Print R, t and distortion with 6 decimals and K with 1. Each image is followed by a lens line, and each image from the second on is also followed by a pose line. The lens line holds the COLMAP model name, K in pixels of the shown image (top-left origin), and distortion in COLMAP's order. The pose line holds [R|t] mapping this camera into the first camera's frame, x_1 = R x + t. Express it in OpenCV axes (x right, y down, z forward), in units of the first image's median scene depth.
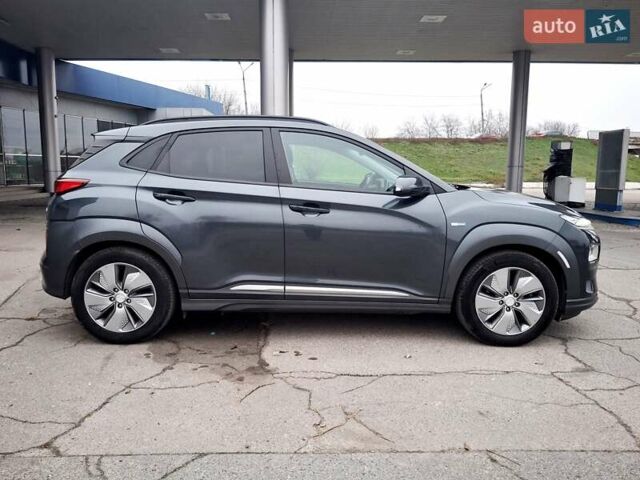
lens RADIAL K [[514.8, 0, 320.0], [0, 514.8, 240.0], [0, 0, 1]] dist [0.093768, -0.133955]
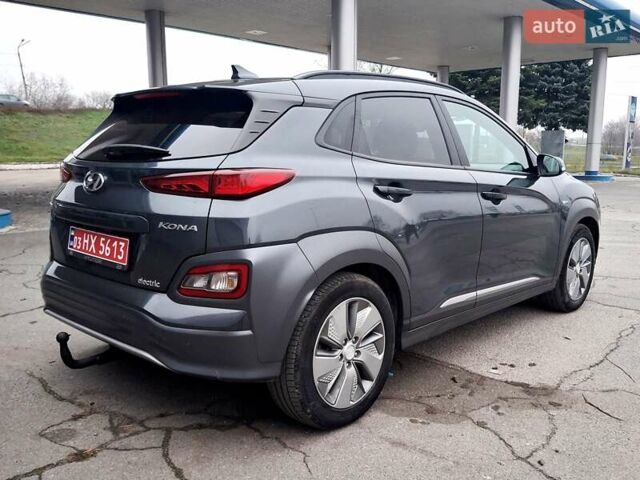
lens RADIAL K [[586.6, 0, 344.9], [0, 586.6, 245.5], [0, 0, 1]] dist [0.097691, -0.199154]
pose [[0.688288, -0.121685, 0.715159, -0.893543], [0.099553, 0.992348, 0.073036, -0.073805], [-0.718574, 0.020926, 0.695136, 0.503070]]
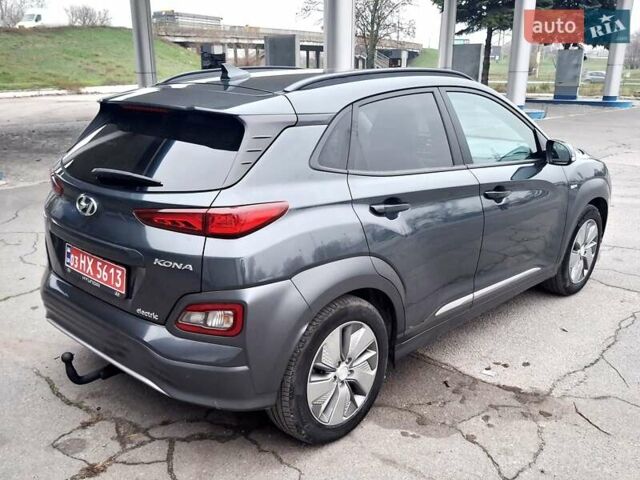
lens RADIAL K [[603.1, 0, 310.8], [0, 603.1, 282.8], [0, 0, 1]] dist [0.109028, -0.233647]
pose [[0.721636, -0.243449, 0.648054, -0.882819], [0.103380, 0.963526, 0.246842, -0.191156], [-0.684510, -0.111134, 0.720483, 0.496904]]
